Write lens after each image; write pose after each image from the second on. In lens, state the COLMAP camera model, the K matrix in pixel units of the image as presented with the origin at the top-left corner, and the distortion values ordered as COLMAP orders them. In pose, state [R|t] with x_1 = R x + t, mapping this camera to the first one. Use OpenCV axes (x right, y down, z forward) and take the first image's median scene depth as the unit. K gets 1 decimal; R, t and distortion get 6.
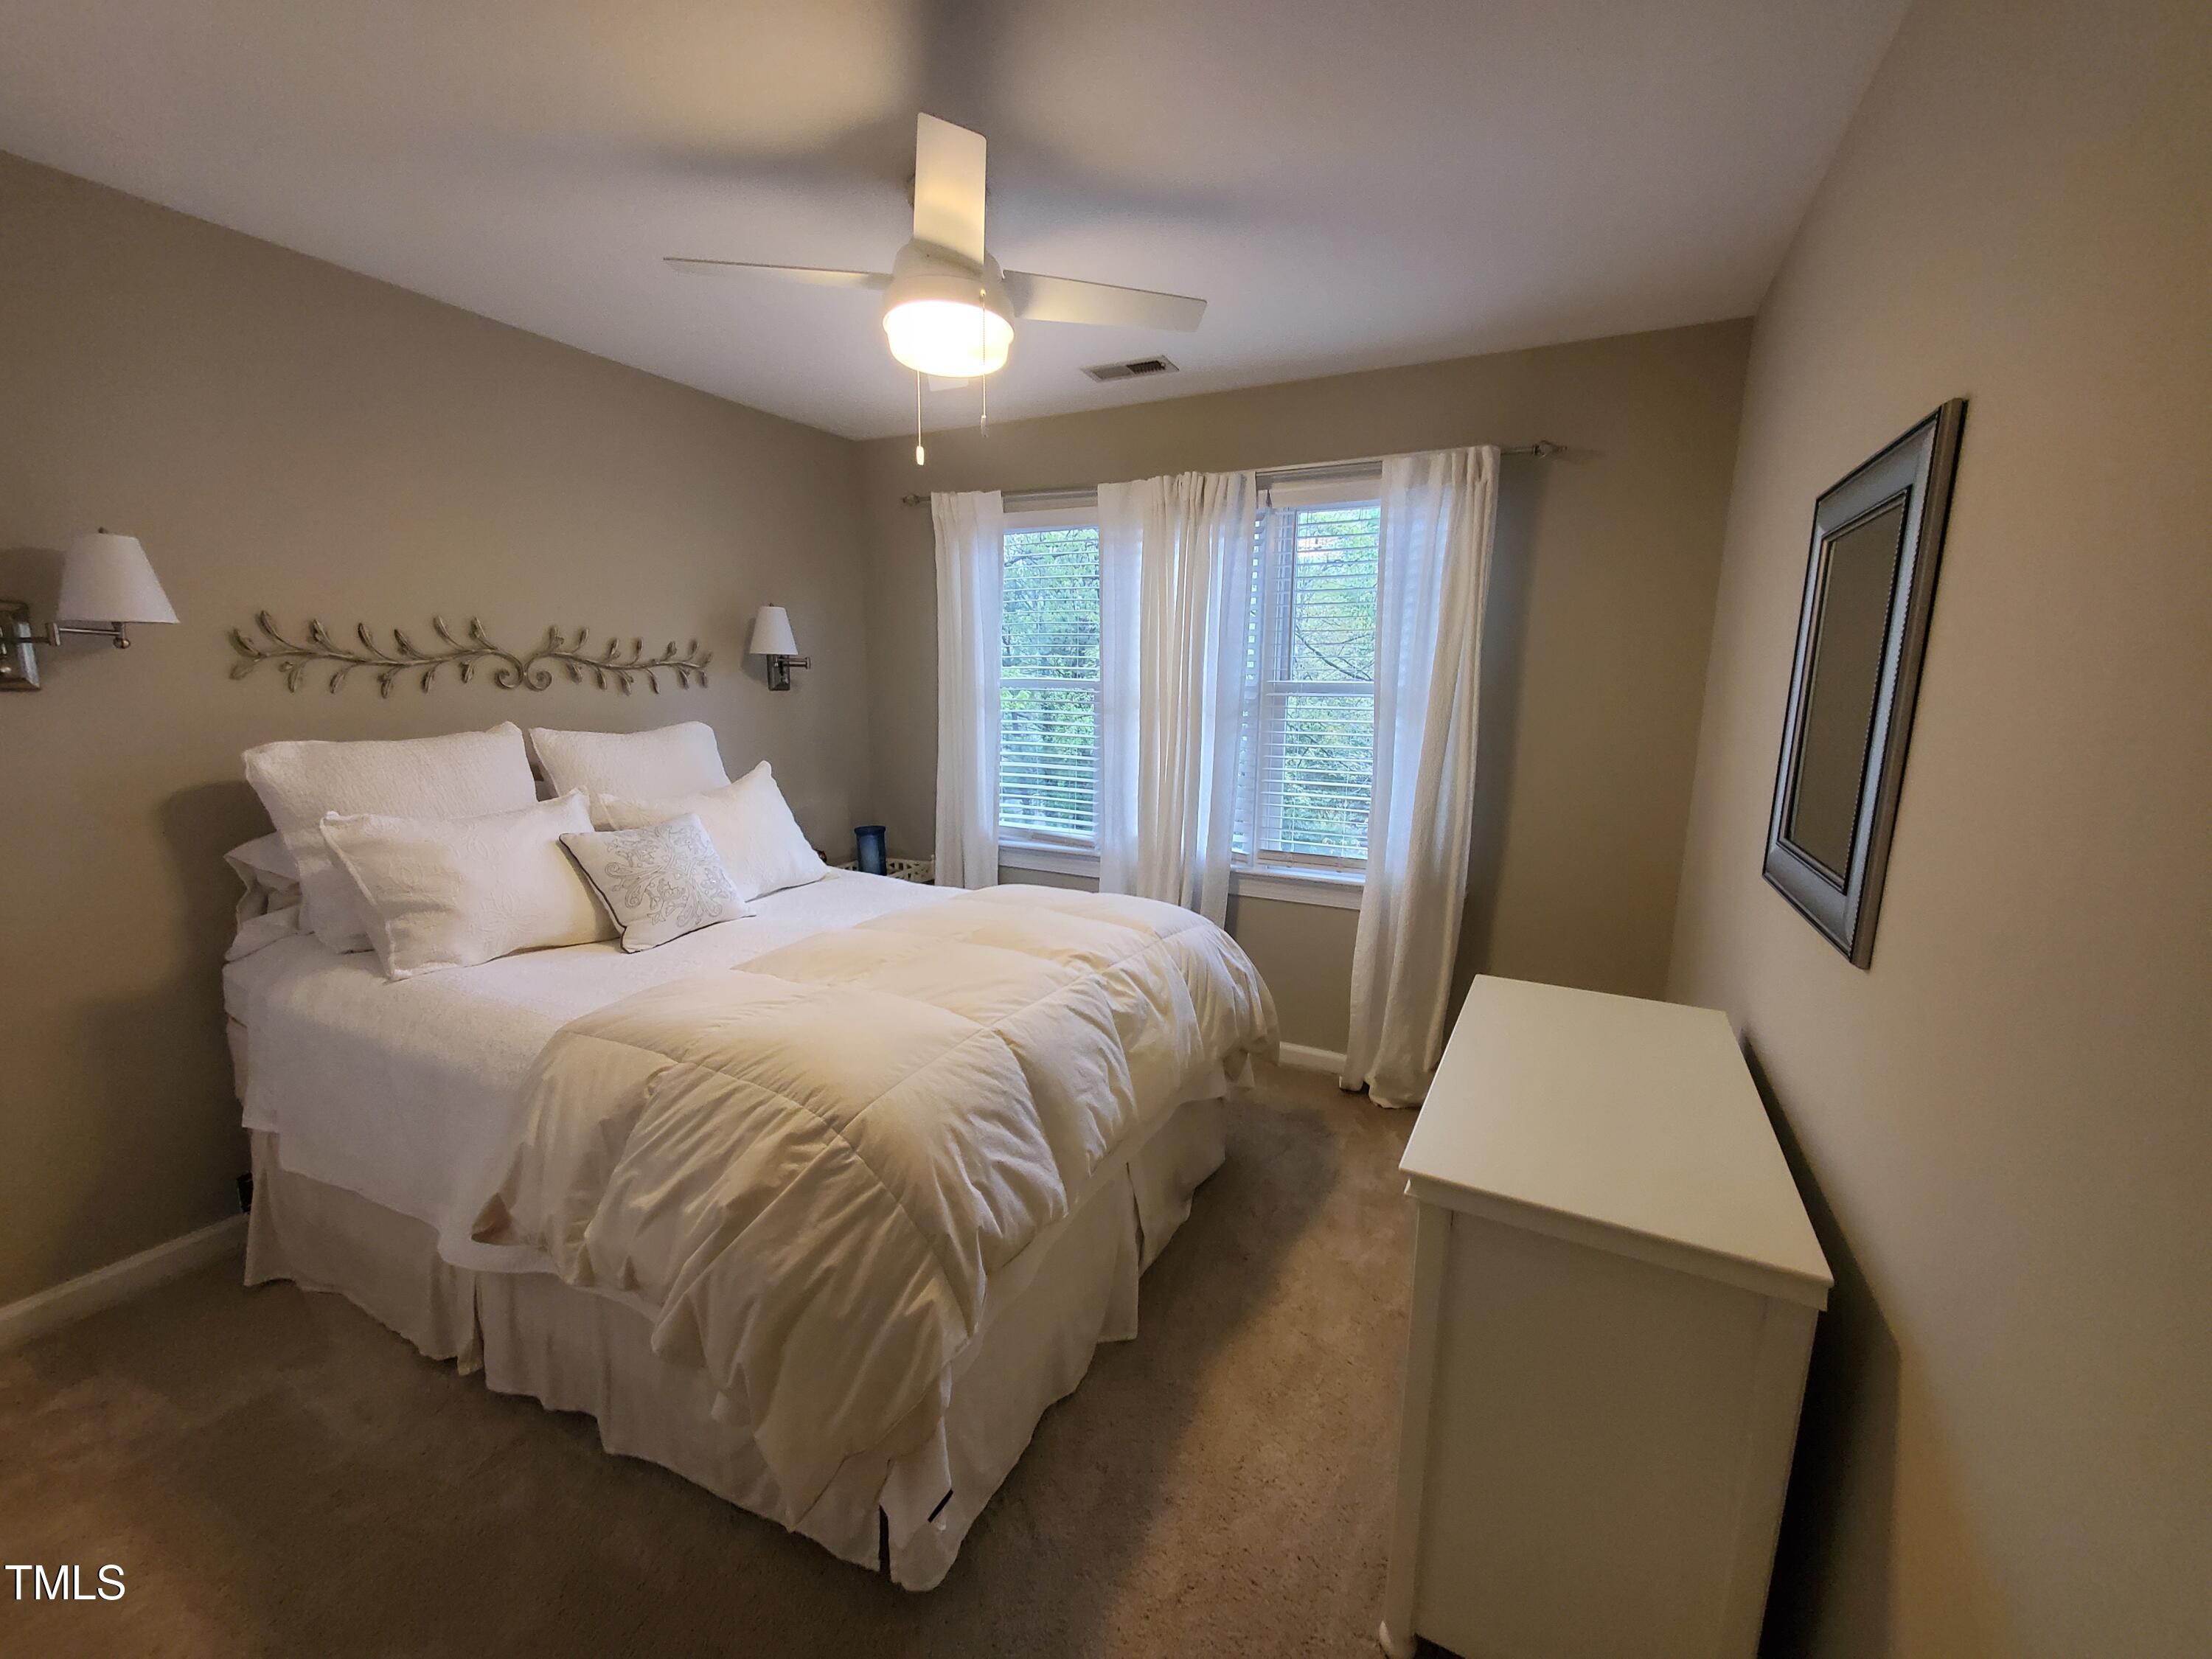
lens RADIAL K [[883.6, 0, 1138.9], [0, 883.6, 824.2], [0, 0, 1]] dist [-0.013980, 0.000006]
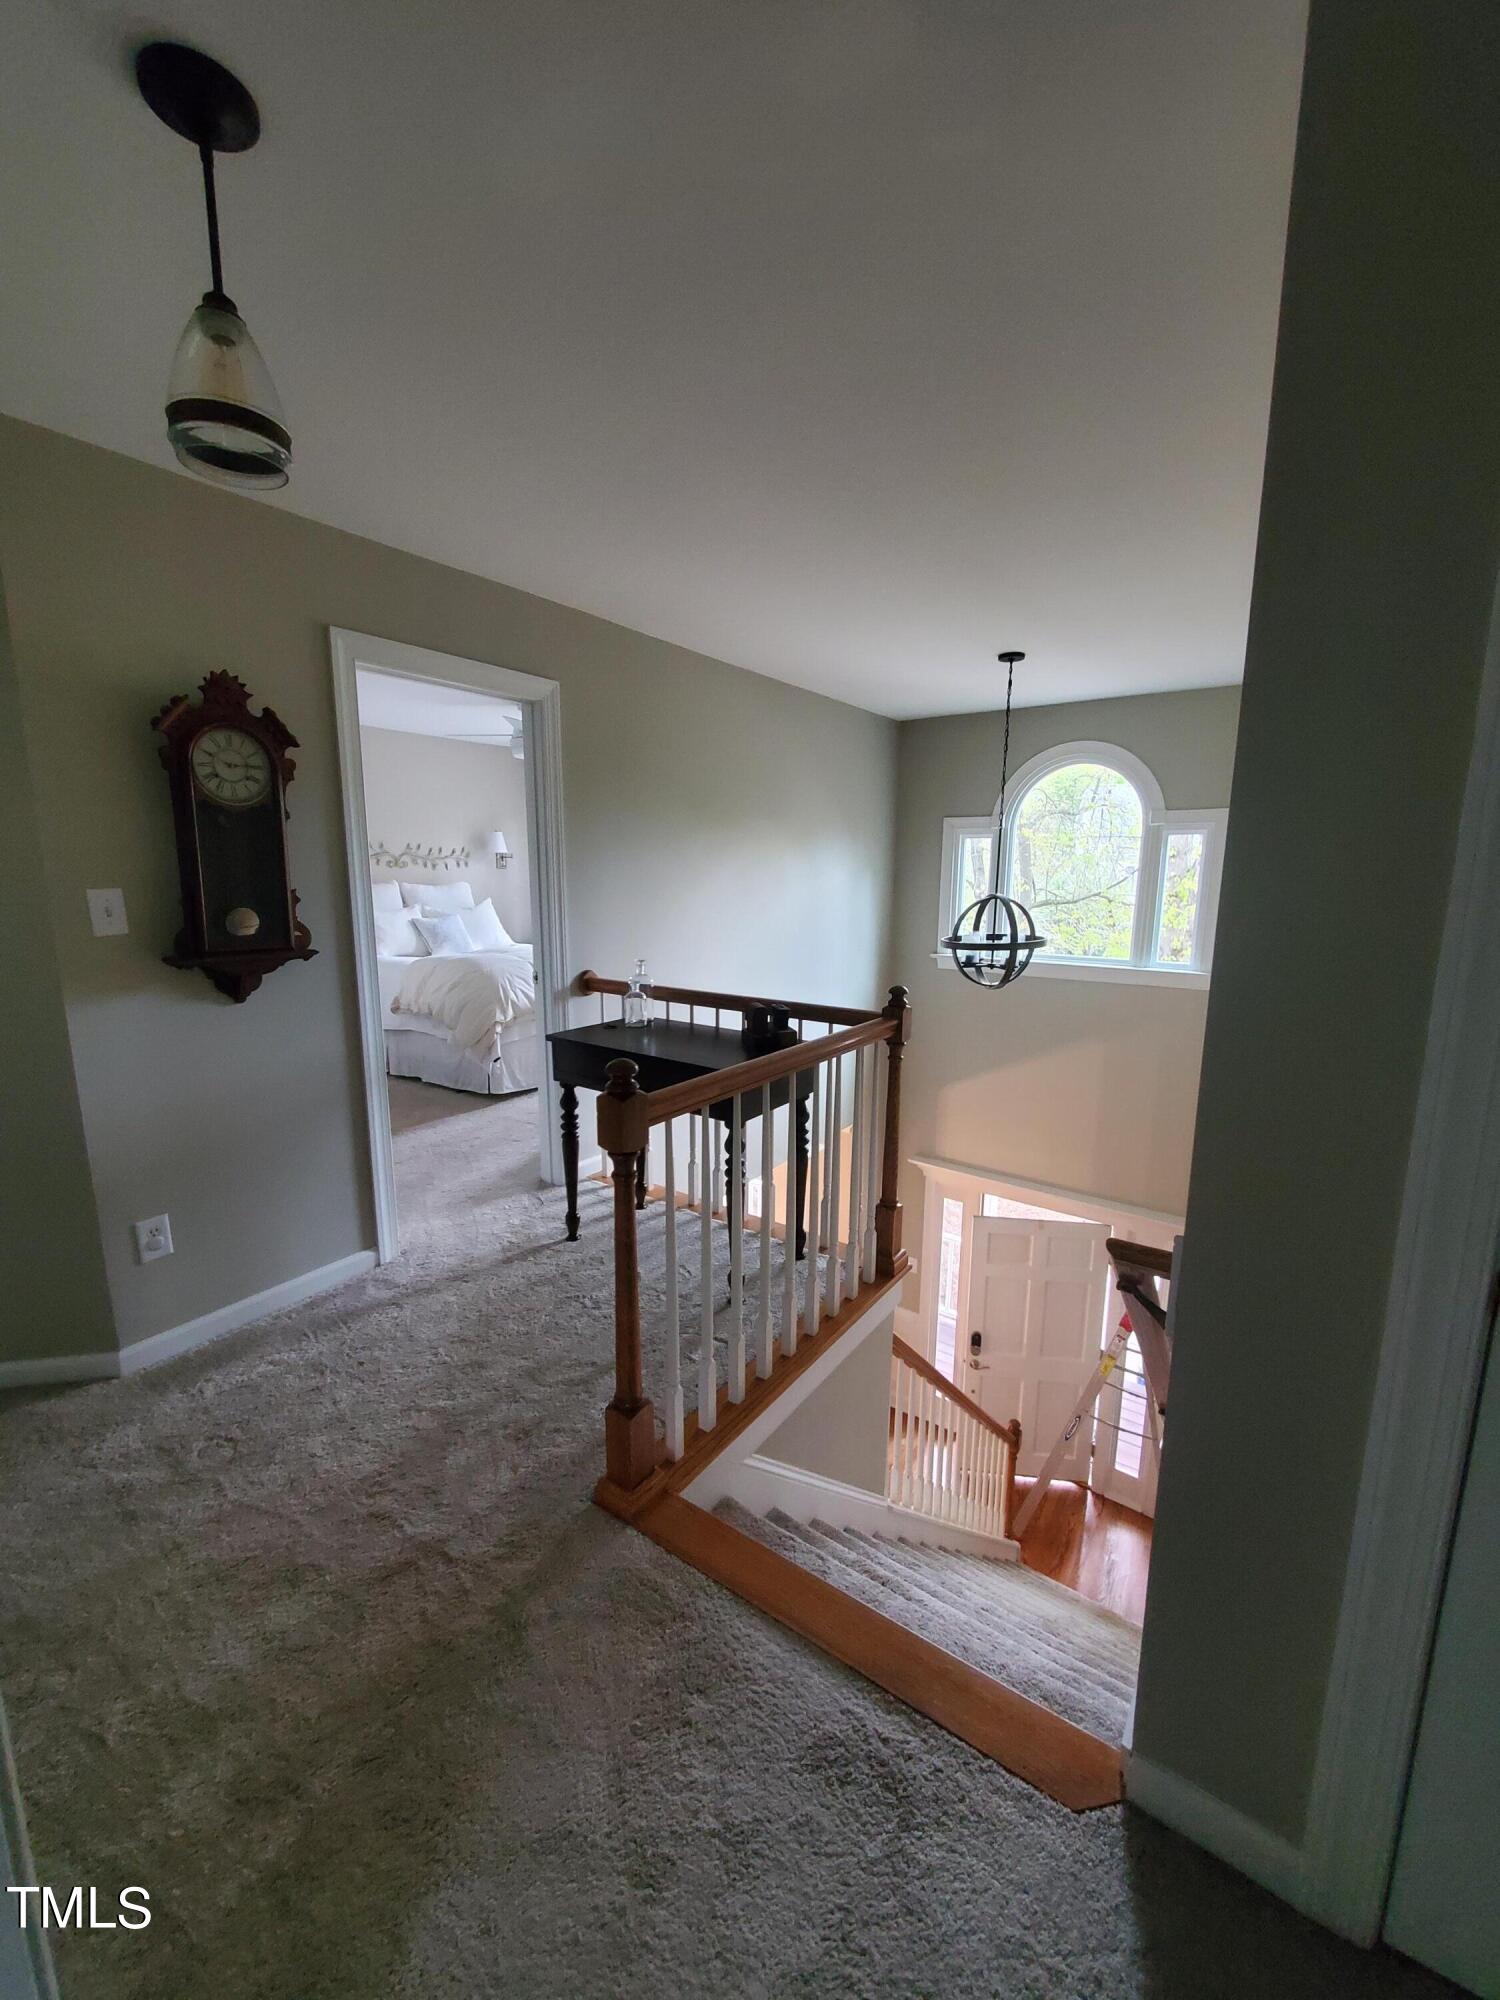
lens RADIAL K [[793.6, 0, 750.0], [0, 793.6, 1000.0], [0, 0, 1]] dist [-0.002738, 0.000124]
pose [[0.986344, 0.013294, -0.164163, 0.728664], [-0.012360, 0.999901, 0.006707, 0.211826], [0.164236, -0.004587, 0.986410, -1.165312]]
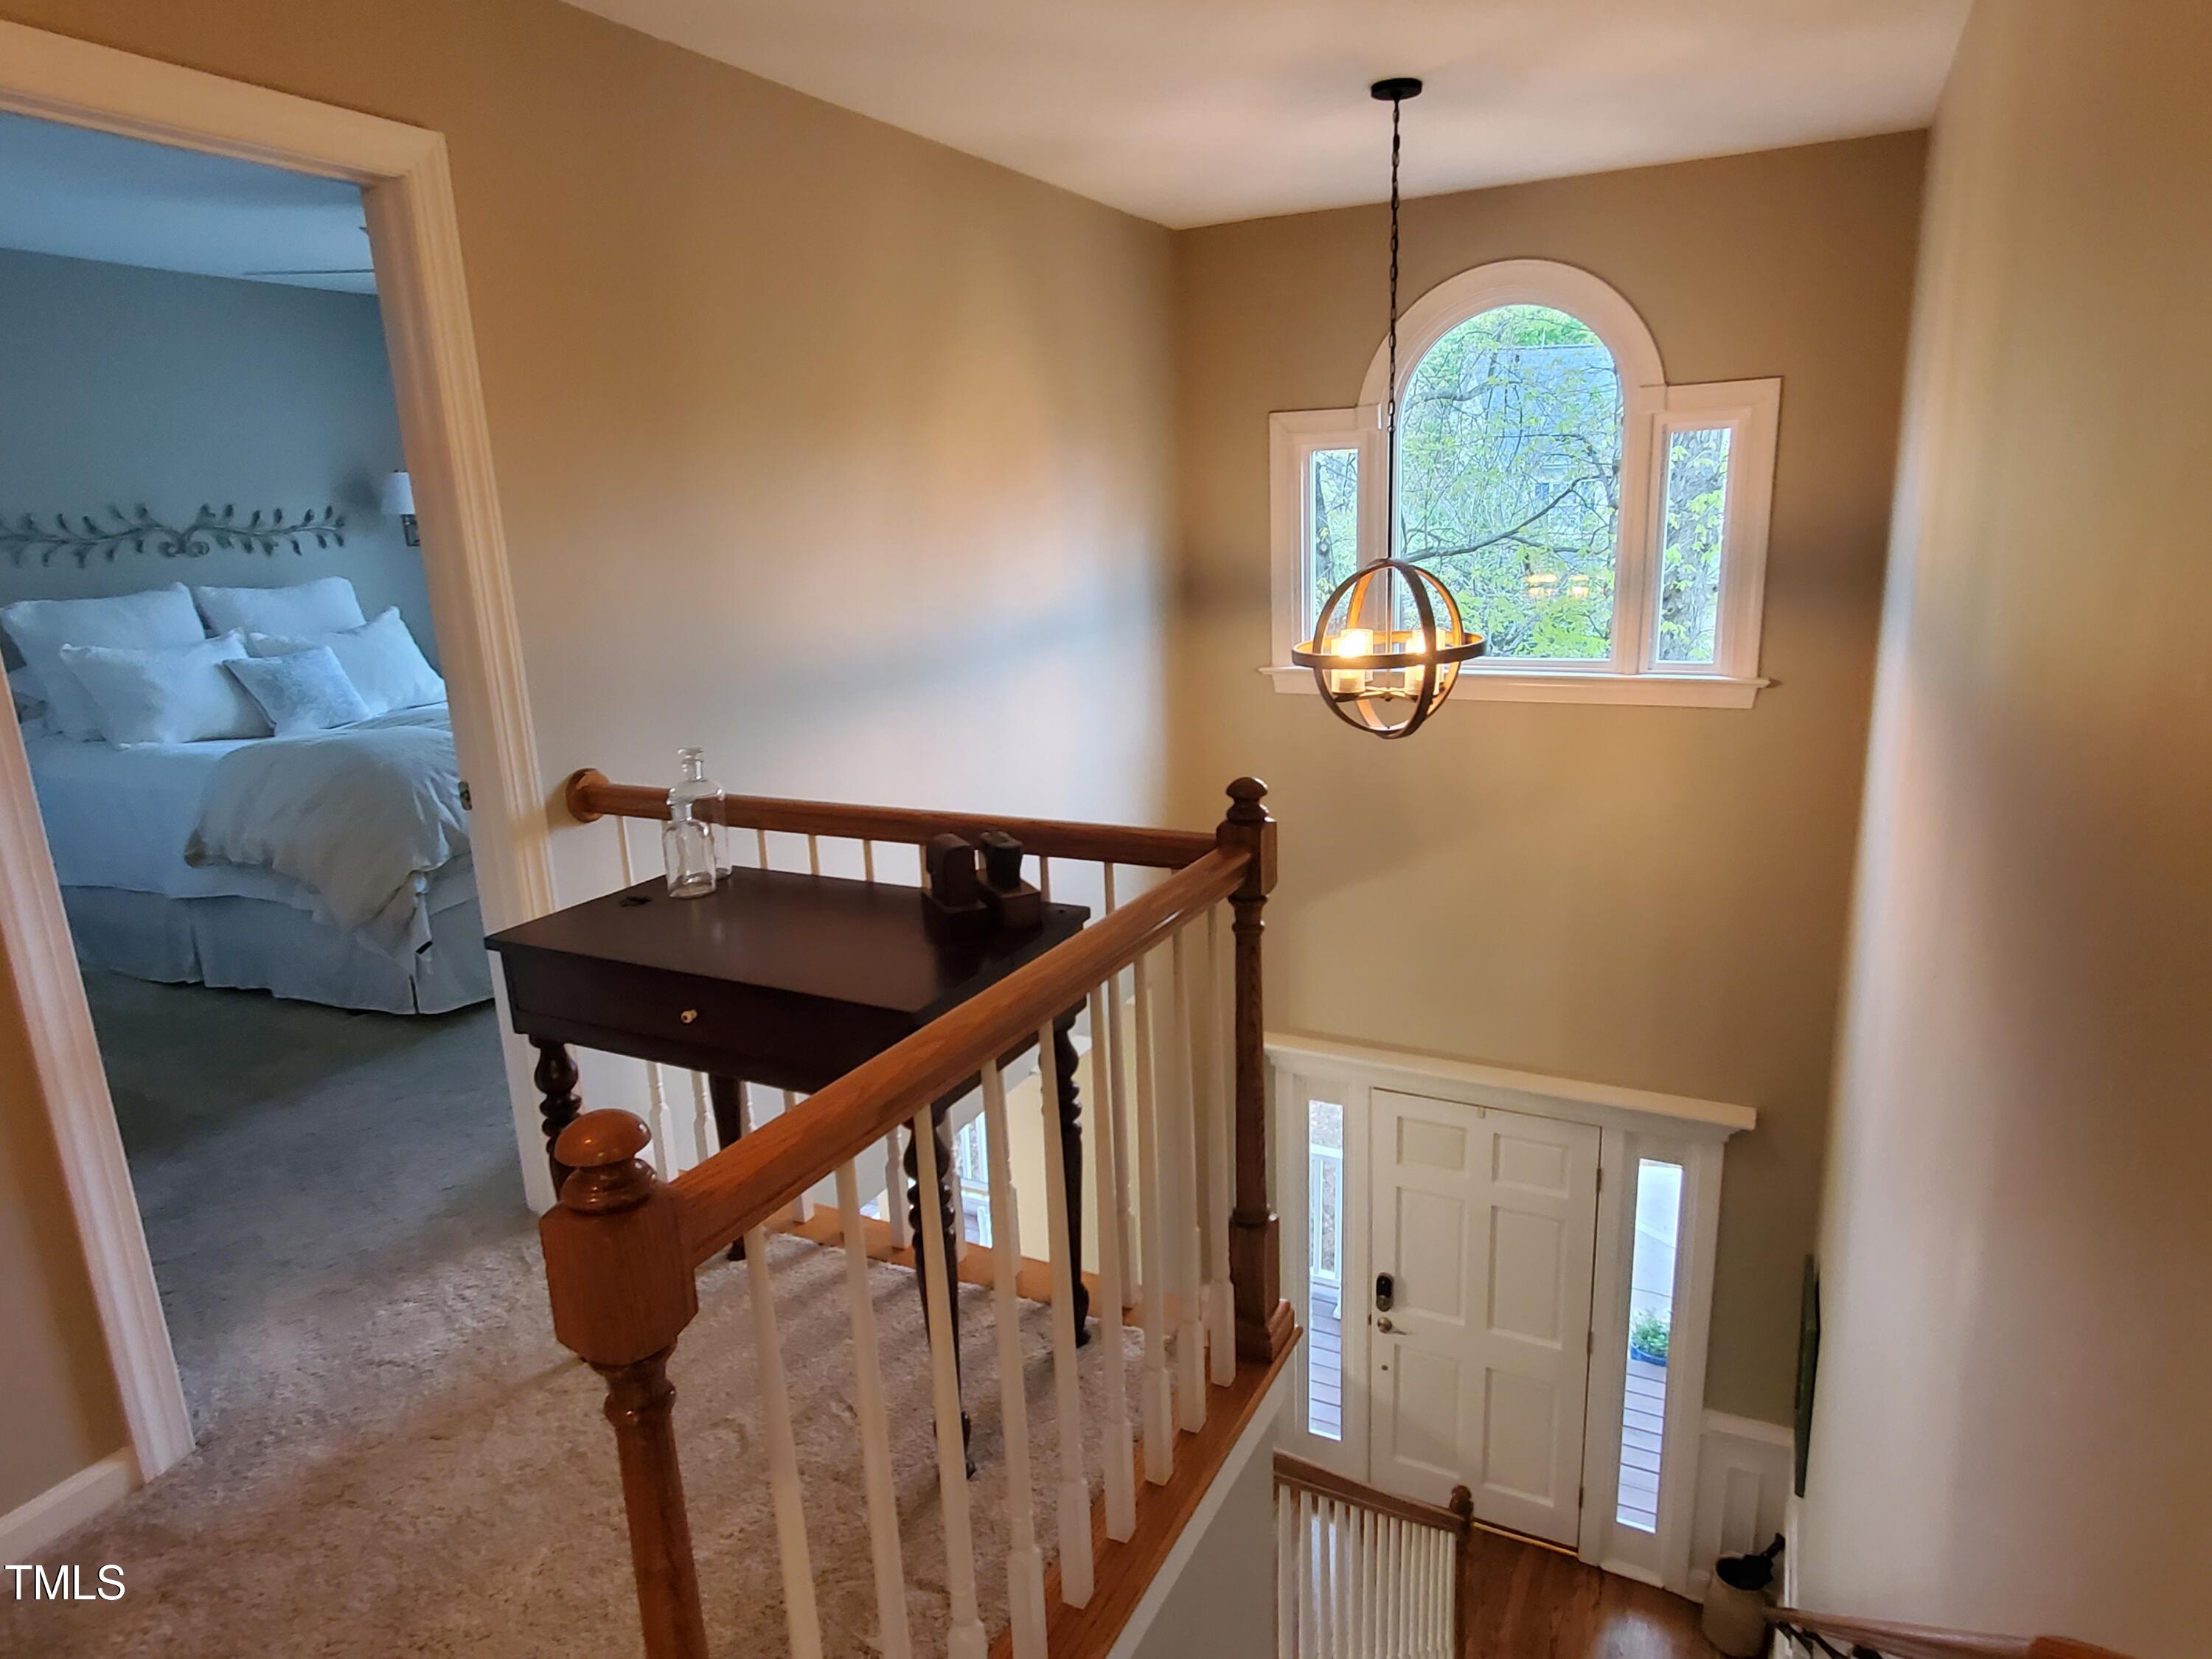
lens RADIAL K [[1334.1, 0, 1132.5], [0, 1334.1, 825.3], [0, 0, 1]] dist [-0.001798, -0.000445]
pose [[0.998343, -0.054243, -0.019197, 0.694818], [0.055604, 0.995287, 0.079449, 0.159228], [0.014797, -0.080385, 0.996654, -0.952319]]
